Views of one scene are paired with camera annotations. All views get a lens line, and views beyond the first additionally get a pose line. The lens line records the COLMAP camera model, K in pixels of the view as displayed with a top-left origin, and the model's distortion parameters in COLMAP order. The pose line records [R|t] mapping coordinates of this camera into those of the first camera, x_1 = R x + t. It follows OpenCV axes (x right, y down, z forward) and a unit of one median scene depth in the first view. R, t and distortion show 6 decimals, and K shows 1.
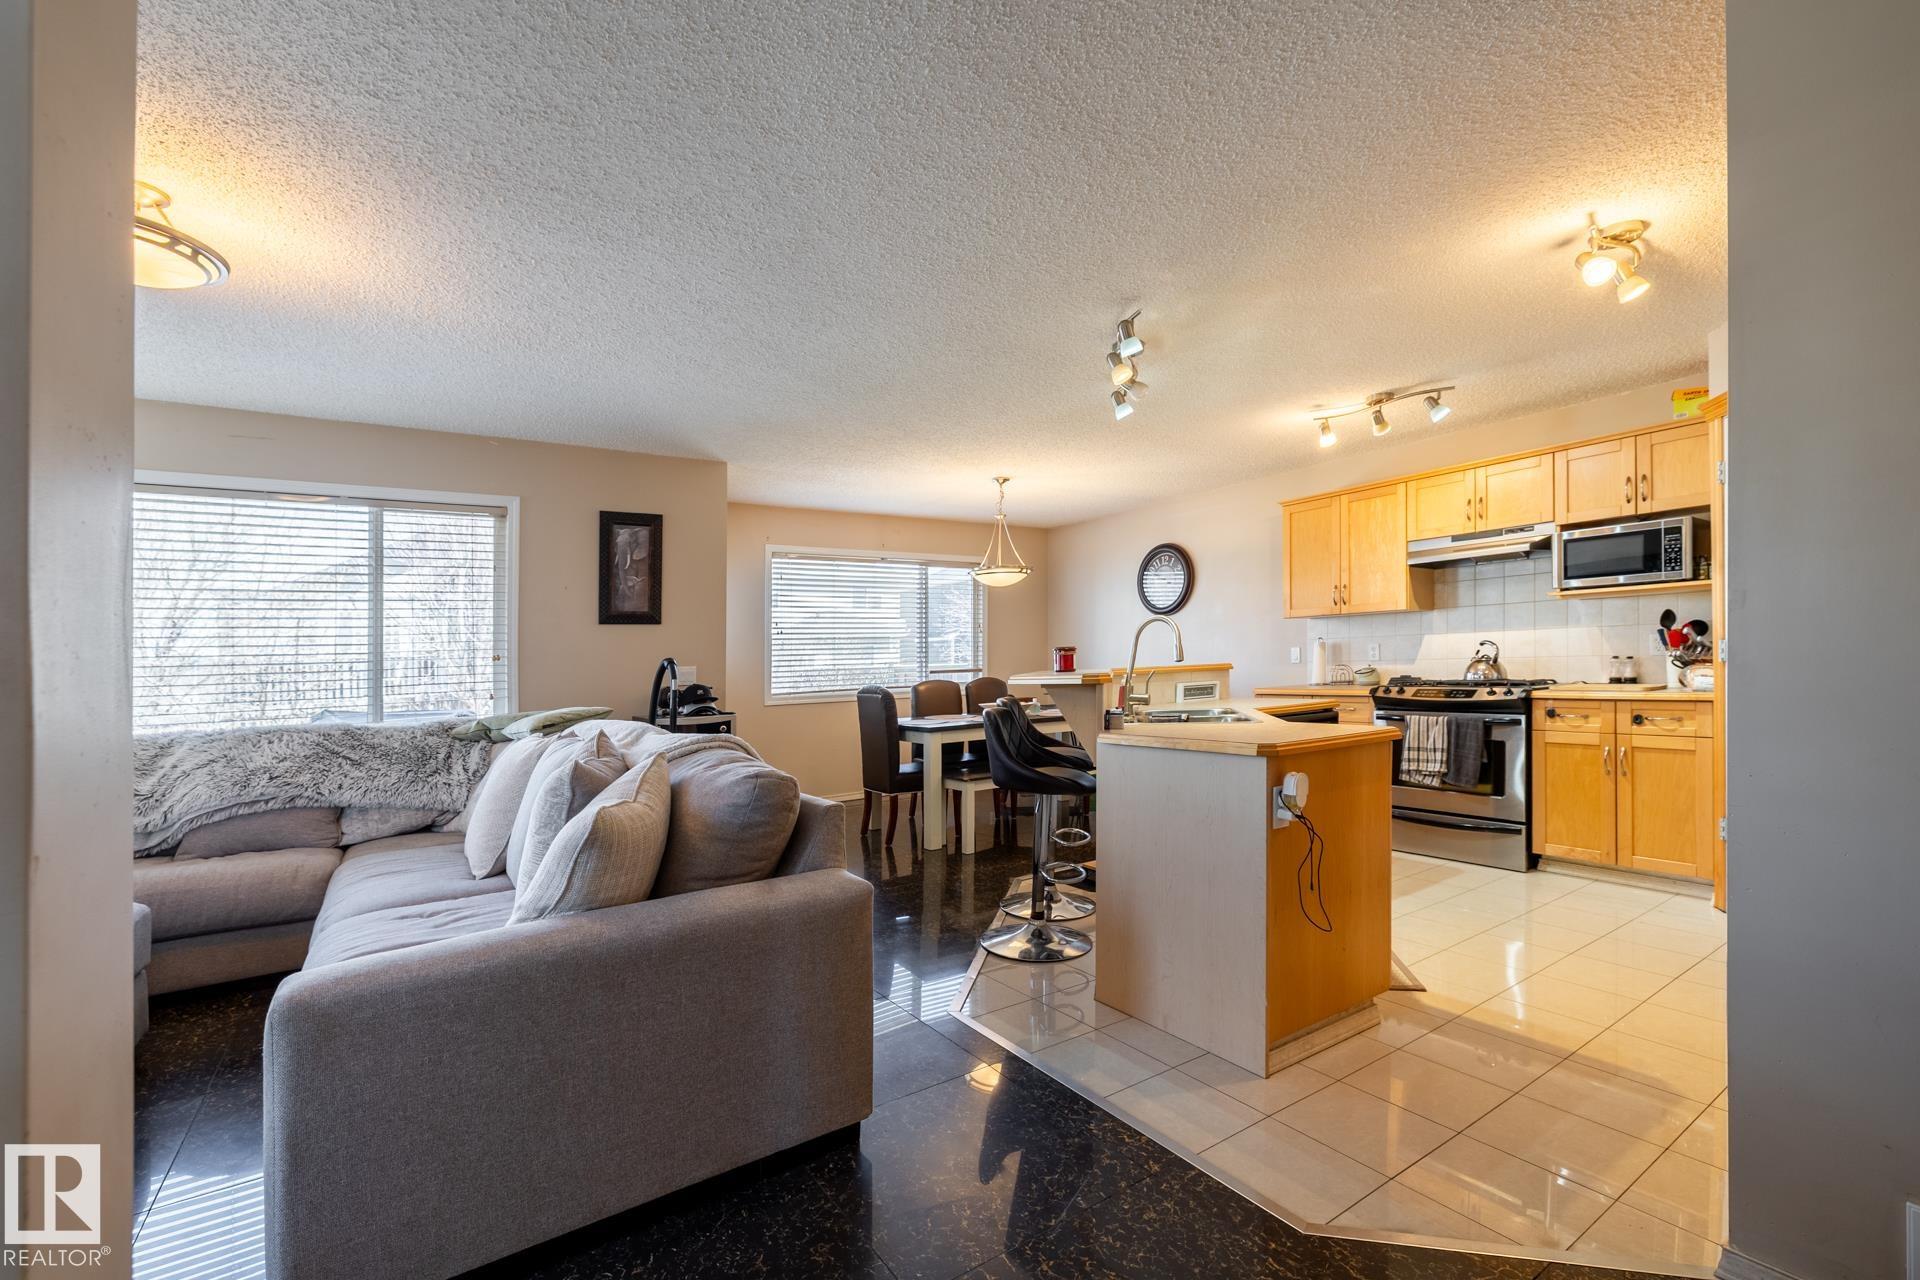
lens RADIAL K [[817.0, 0, 967.4], [0, 817.0, 700.3], [0, 0, 1]] dist [0.000126, 0.000178]
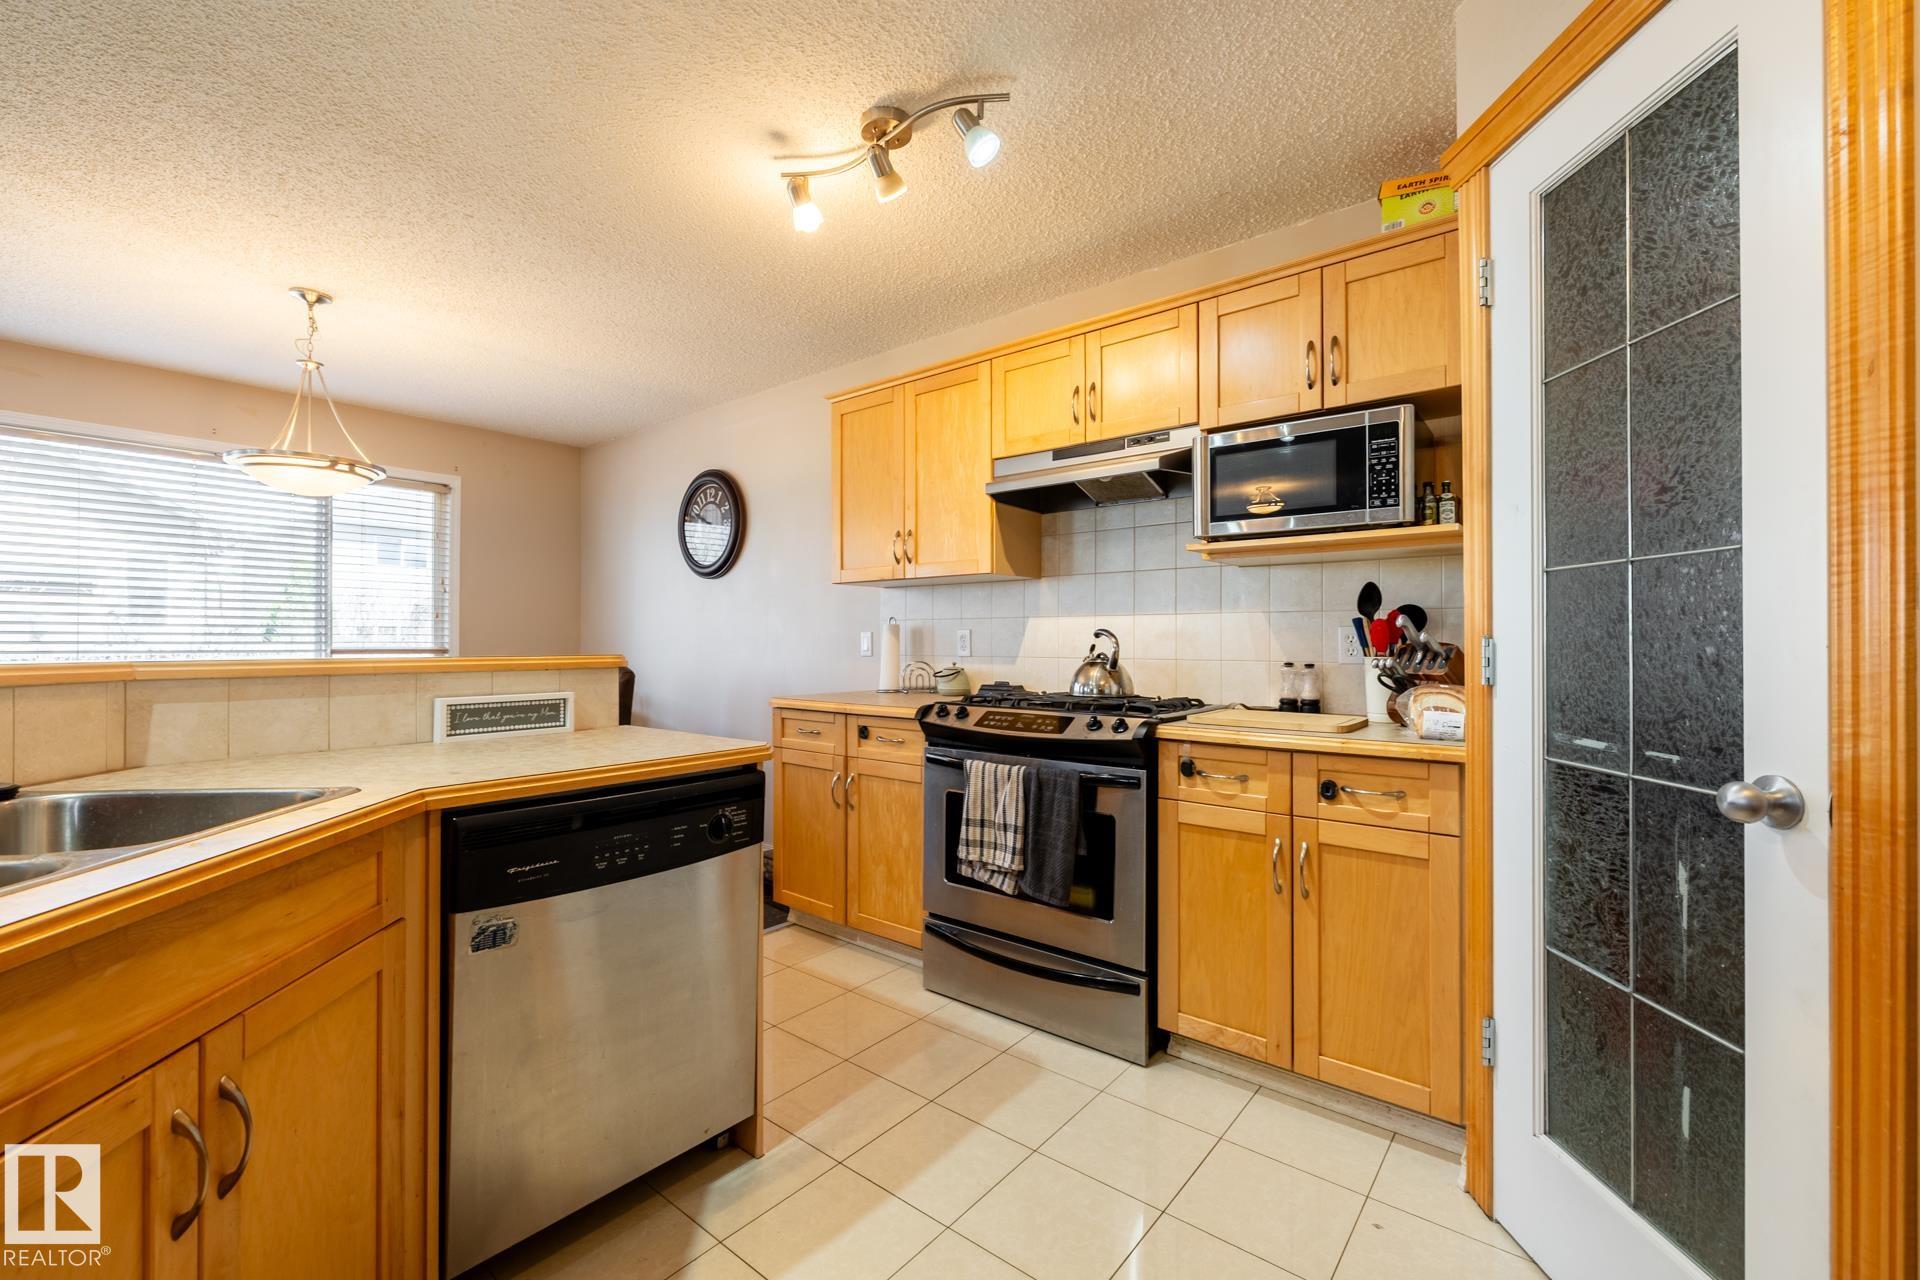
lens RADIAL K [[806.7, 0, 948.7], [0, 806.7, 650.6], [0, 0, 1]] dist [-0.001412, -0.000147]
pose [[0.959790, 0.030107, 0.279100, 0.397878], [-0.019111, 0.998933, -0.042038, -0.033822], [-0.280068, 0.035014, 0.959341, 0.513676]]
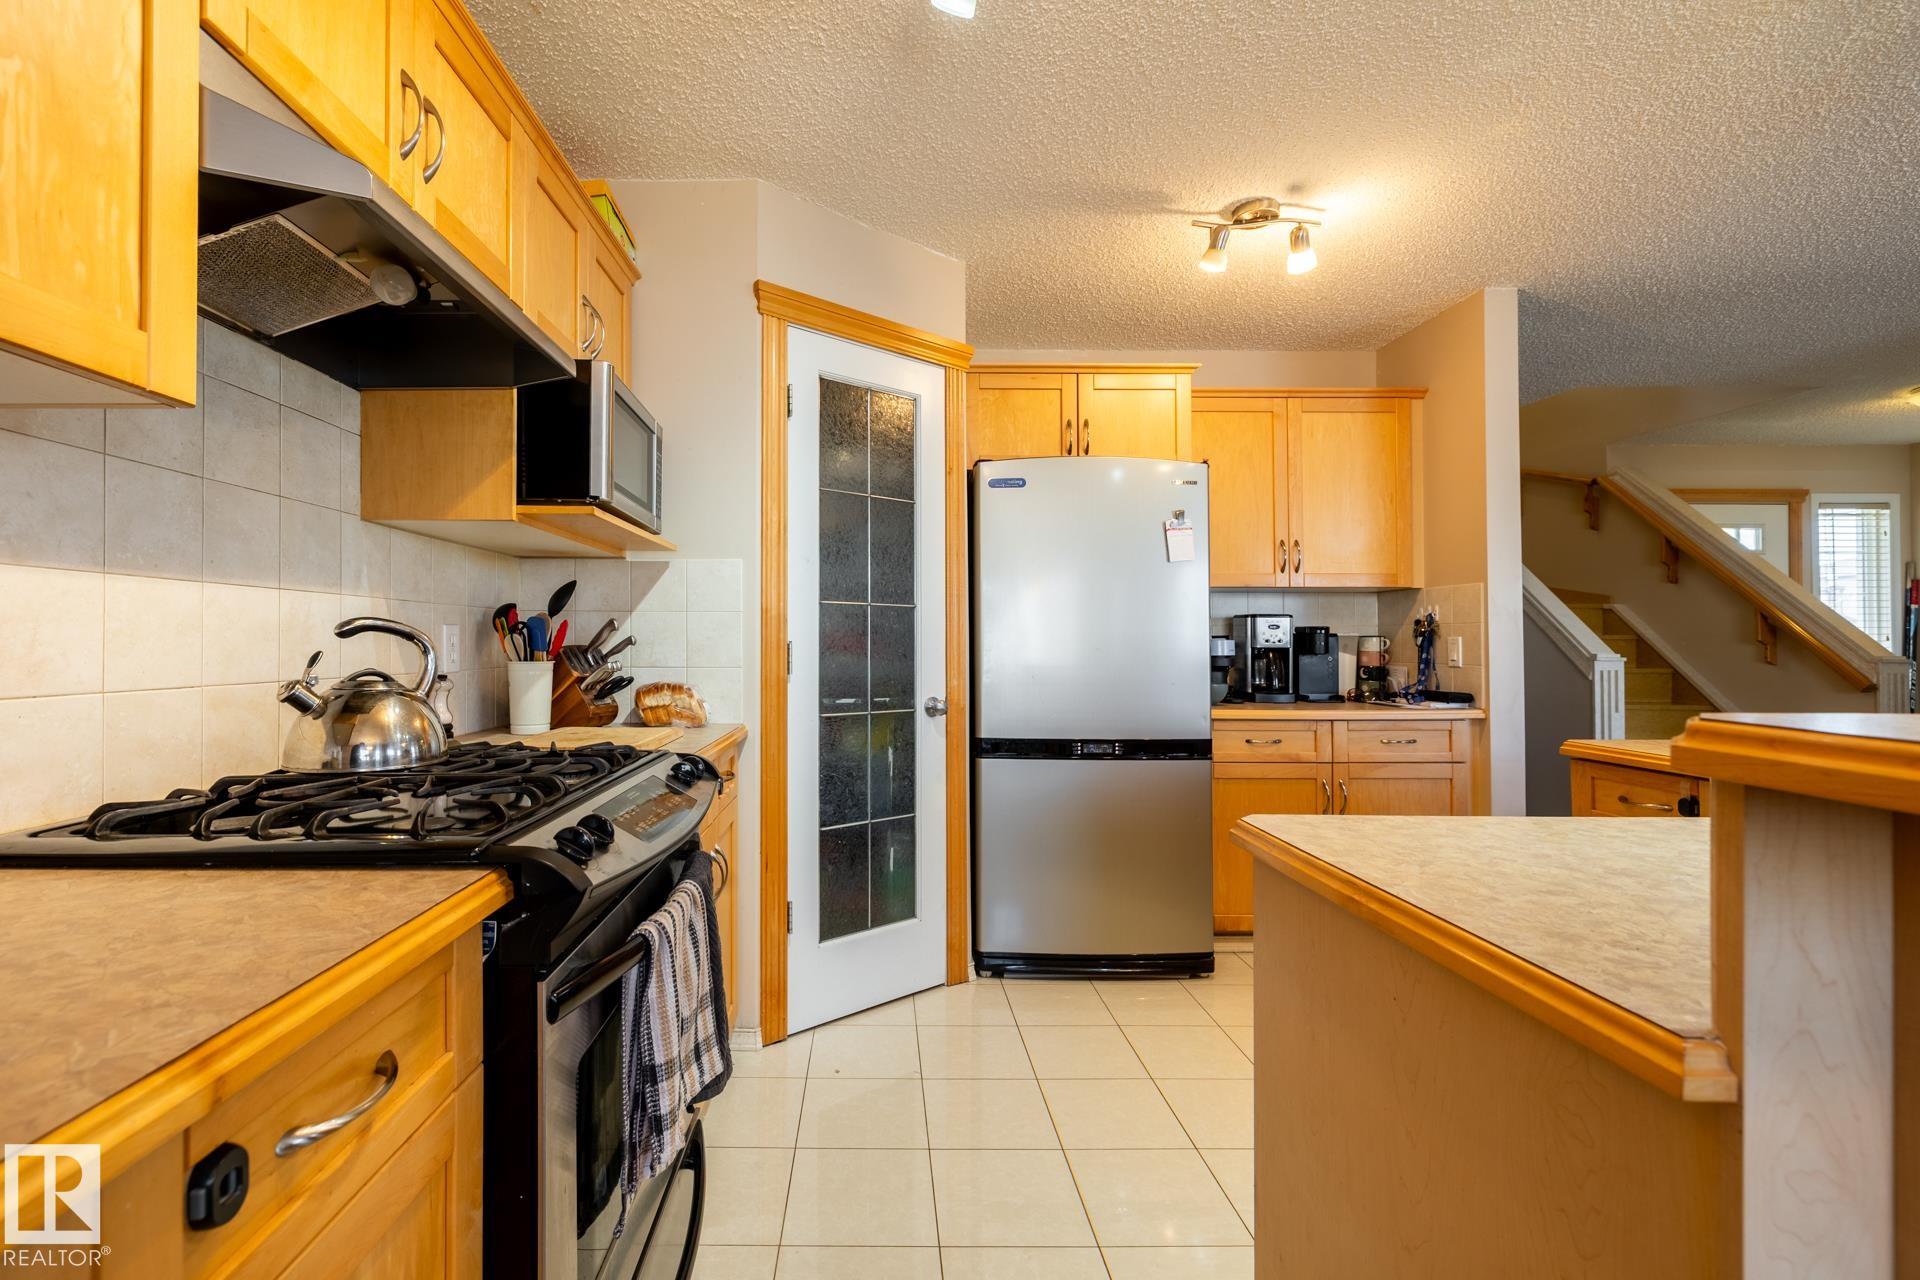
lens RADIAL K [[824.3, 0, 881.9], [0, 824.3, 629.0], [0, 0, 1]] dist [-0.001896, 0.000261]
pose [[-0.828770, 0.040992, 0.558086, 0.374376], [0.049803, 0.998759, 0.000600, -0.066087], [-0.557368, 0.028292, -0.829783, 1.217813]]
